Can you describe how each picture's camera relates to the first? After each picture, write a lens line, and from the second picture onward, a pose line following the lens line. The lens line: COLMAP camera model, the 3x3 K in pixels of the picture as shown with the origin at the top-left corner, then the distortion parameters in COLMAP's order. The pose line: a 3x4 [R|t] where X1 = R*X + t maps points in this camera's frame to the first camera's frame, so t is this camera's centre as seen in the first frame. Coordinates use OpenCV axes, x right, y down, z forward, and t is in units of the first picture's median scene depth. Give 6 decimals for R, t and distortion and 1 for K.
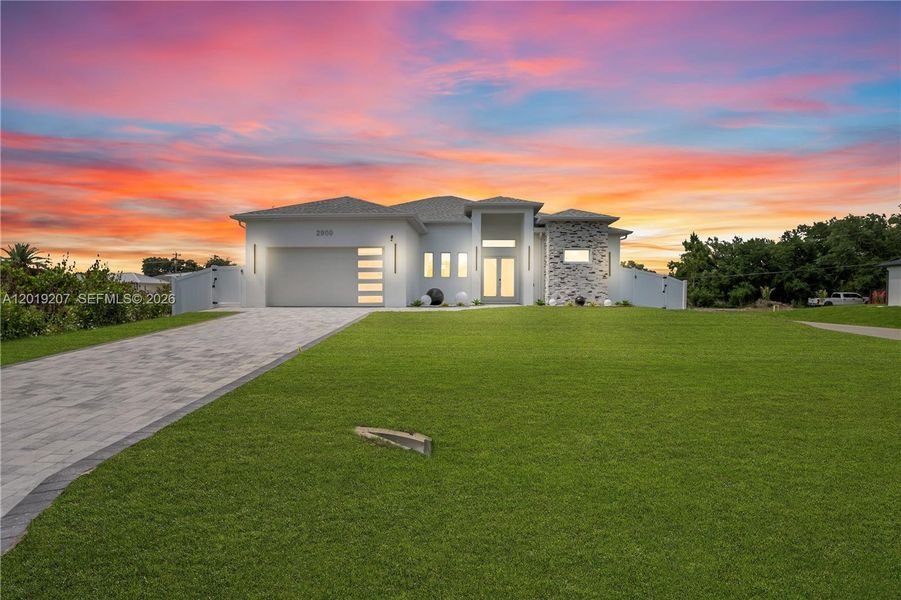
lens RADIAL K [[440.5, 0, 453.4], [0, 440.5, 305.1], [0, 0, 1]] dist [-0.049792, -0.000117]
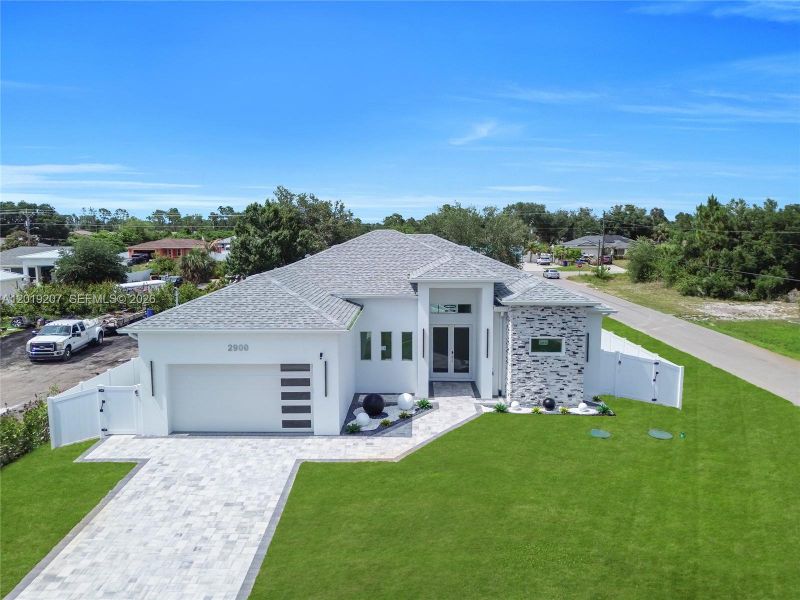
lens RADIAL K [[563.5, 0, 400.0], [0, 563.5, 300.0], [0, 0, 1]] dist [0.084383, -0.124930]
pose [[0.999960, -0.007688, 0.004574, 0.004245], [0.007155, 0.994226, 0.107063, -0.313629], [-0.005371, -0.107026, 0.994242, -0.041704]]
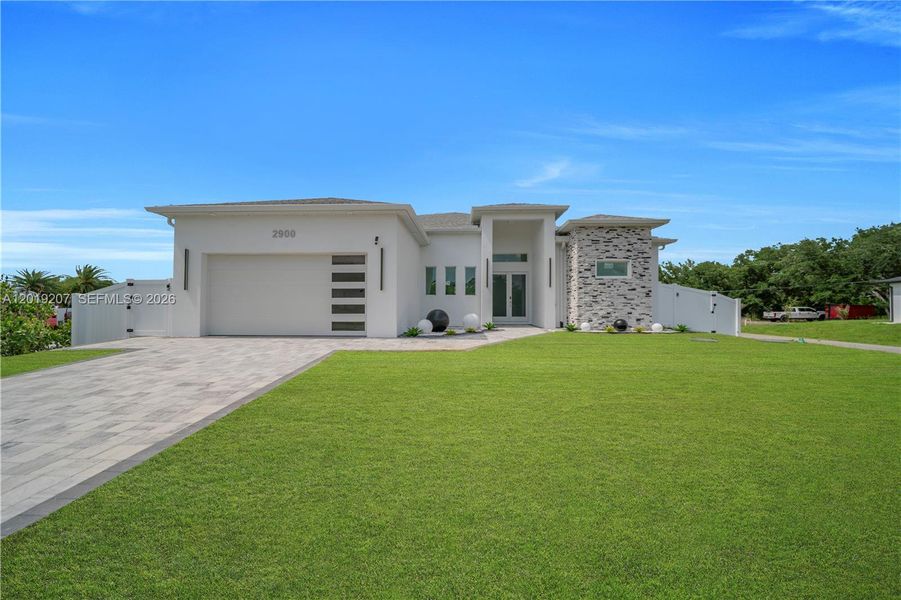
lens RADIAL K [[309.8, 0, 450.7], [0, 309.8, 303.3], [0, 0, 1]] dist [0.000522, -0.000002]
pose [[0.999981, 0.000263, -0.006155, -0.014610], [-0.000476, 0.999403, -0.034552, -0.028500], [0.006142, 0.034554, 0.999384, 0.426634]]
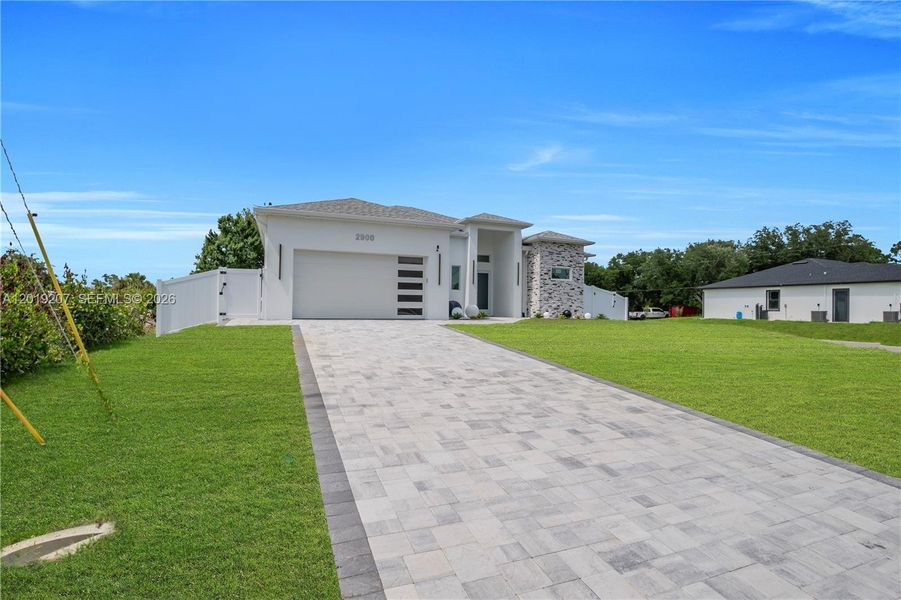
lens RADIAL K [[440.5, 0, 453.4], [0, 440.5, 305.1], [0, 0, 1]] dist [-0.049792, -0.000117]
pose [[0.915948, 0.013552, 0.401068, -0.419157], [-0.002699, 0.999615, -0.027611, -0.000485], [-0.401287, 0.024208, 0.915632, 0.085380]]
